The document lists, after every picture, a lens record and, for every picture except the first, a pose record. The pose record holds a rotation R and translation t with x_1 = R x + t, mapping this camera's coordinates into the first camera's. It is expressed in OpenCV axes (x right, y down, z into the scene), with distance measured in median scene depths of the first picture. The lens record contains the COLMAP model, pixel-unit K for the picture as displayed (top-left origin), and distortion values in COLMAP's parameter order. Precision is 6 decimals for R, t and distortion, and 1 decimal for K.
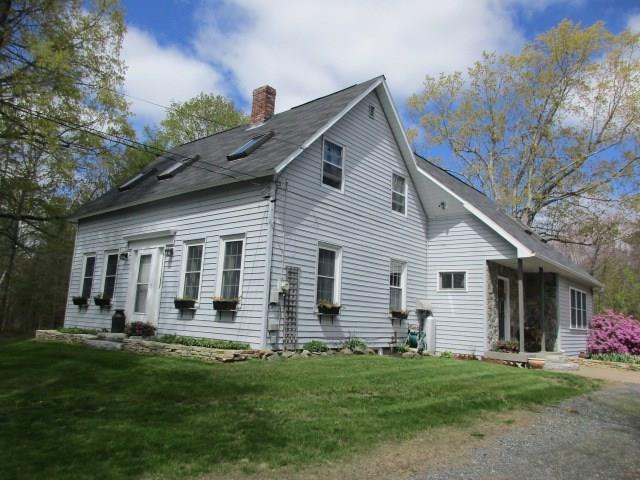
lens RADIAL K [[467.6, 0, 321.6], [0, 467.6, 235.2], [0, 0, 1]] dist [0.002223, -0.003706]
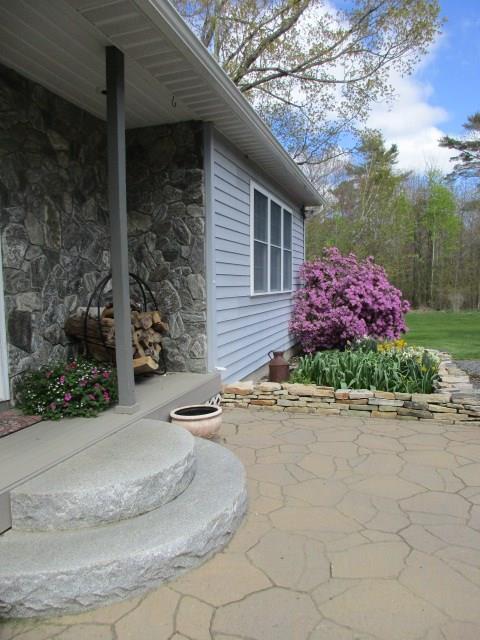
lens RADIAL K [[467.6, 0, 237.2], [0, 467.6, 320.9], [0, 0, 1]] dist [0.002223, -0.003706]
pose [[0.924198, -0.105178, 0.367145, 0.355755], [0.008674, 0.966864, 0.255146, 0.115518], [-0.381815, -0.232621, 0.894486, 0.619415]]
